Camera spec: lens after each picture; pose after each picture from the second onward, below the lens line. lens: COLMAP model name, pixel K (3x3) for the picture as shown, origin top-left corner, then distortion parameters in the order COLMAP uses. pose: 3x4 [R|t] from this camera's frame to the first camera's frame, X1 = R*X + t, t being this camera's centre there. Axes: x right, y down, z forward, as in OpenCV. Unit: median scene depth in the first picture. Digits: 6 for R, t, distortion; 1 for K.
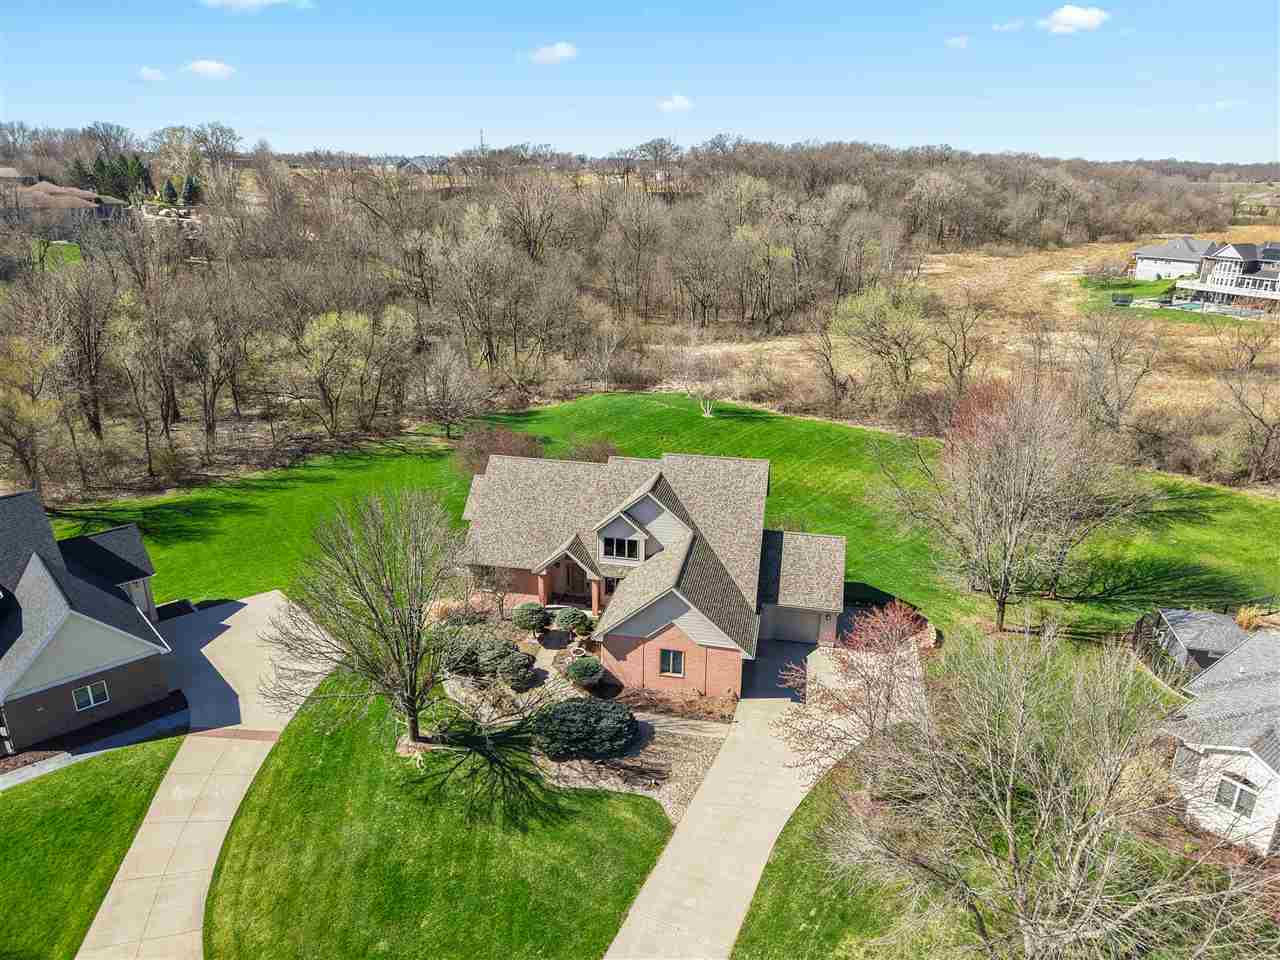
lens RADIAL K [[859.8, 0, 645.9], [0, 859.8, 476.9], [0, 0, 1]] dist [0.031853, -0.025164]
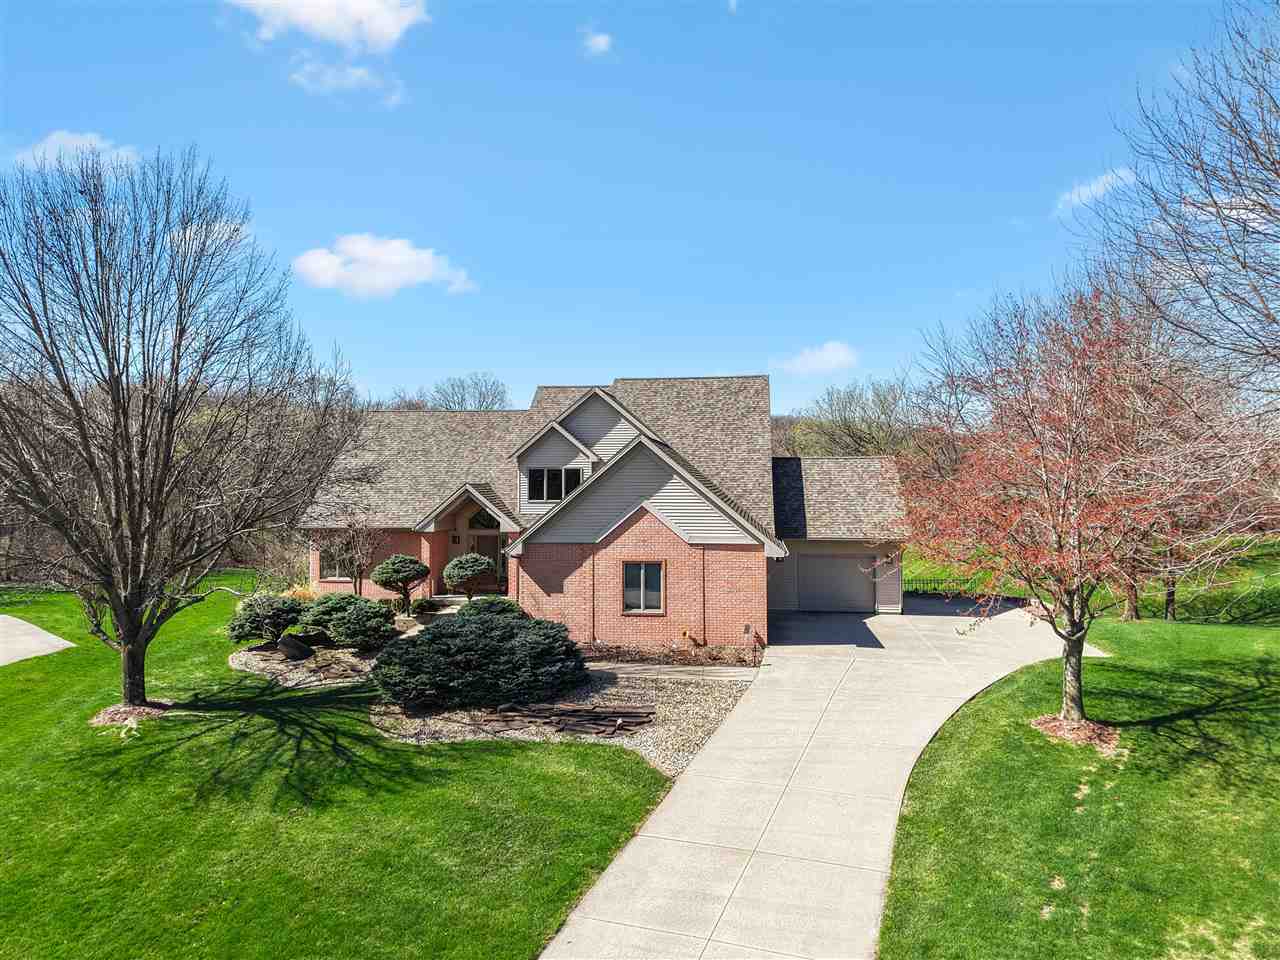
lens RADIAL K [[859.8, 0, 649.4], [0, 859.8, 480.0], [0, 0, 1]] dist [0.031853, -0.025164]
pose [[0.996961, -0.008961, 0.077385, -0.009960], [0.033798, 0.944759, -0.326019, 0.356356], [-0.070189, 0.327644, 0.942191, 0.469949]]
